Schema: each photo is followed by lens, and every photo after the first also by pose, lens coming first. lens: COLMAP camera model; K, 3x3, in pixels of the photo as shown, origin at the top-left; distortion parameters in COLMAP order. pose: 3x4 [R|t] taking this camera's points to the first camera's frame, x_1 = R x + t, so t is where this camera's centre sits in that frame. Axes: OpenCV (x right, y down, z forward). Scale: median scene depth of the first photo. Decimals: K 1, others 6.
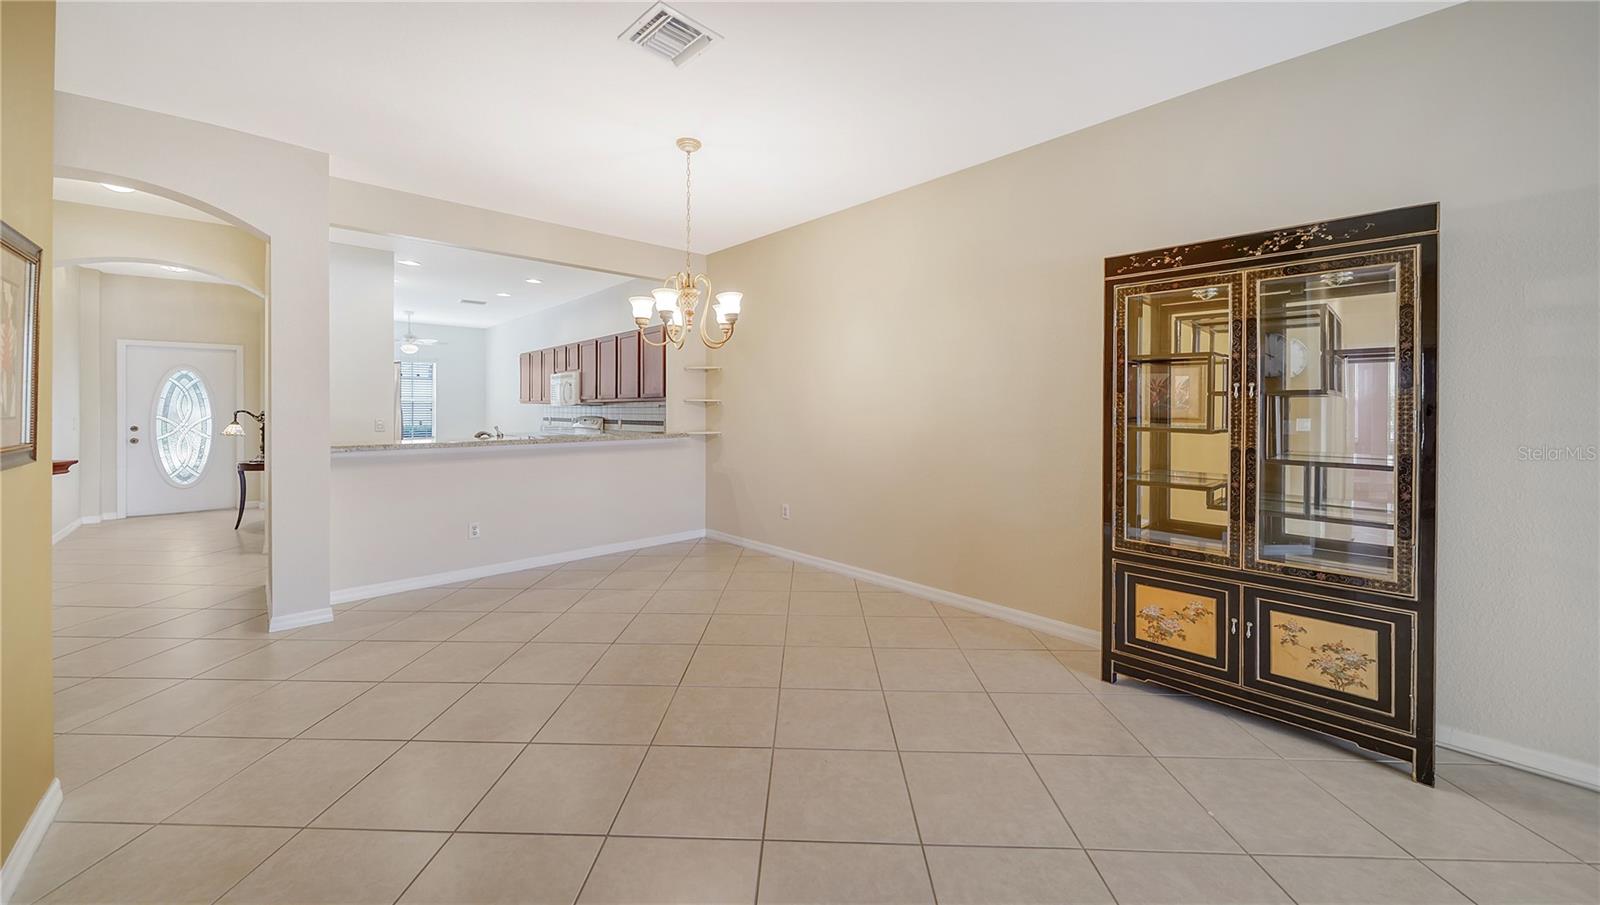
lens RADIAL K [[584.8, 0, 796.2], [0, 584.8, 411.1], [0, 0, 1]] dist [-0.002397, -0.000145]
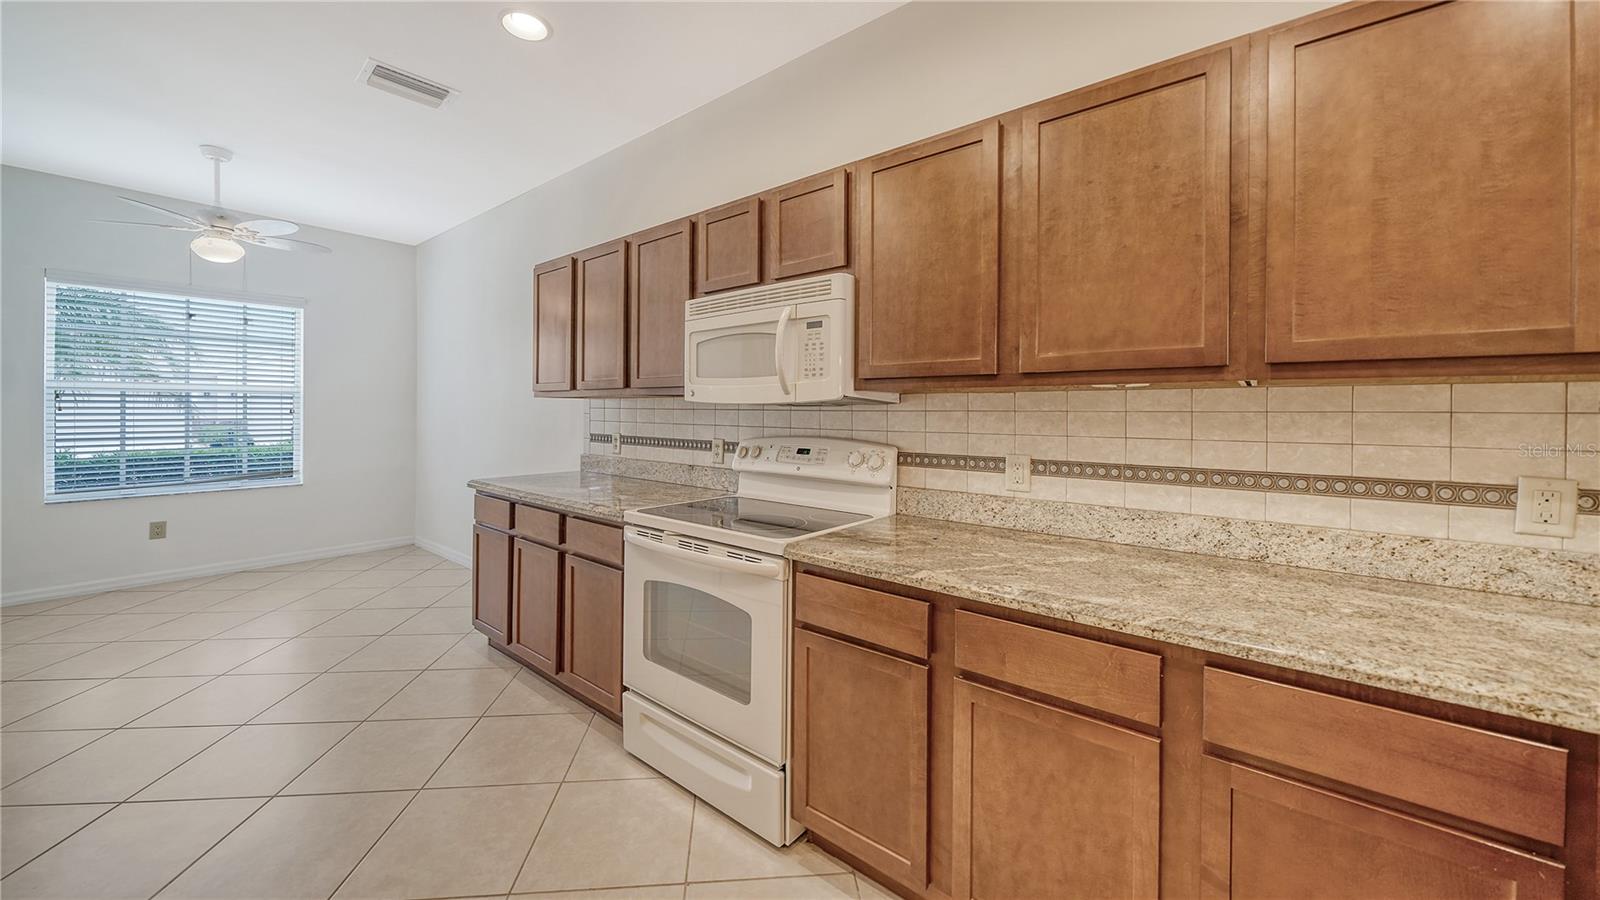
lens RADIAL K [[578.4, 0, 792.3], [0, 578.4, 414.6], [0, 0, 1]] dist [-0.004178, -0.000370]
pose [[0.991853, 0.004993, 0.127287, -1.254066], [-0.005622, 0.999974, 0.004579, -0.015675], [-0.127261, -0.005257, 0.991855, 2.142270]]
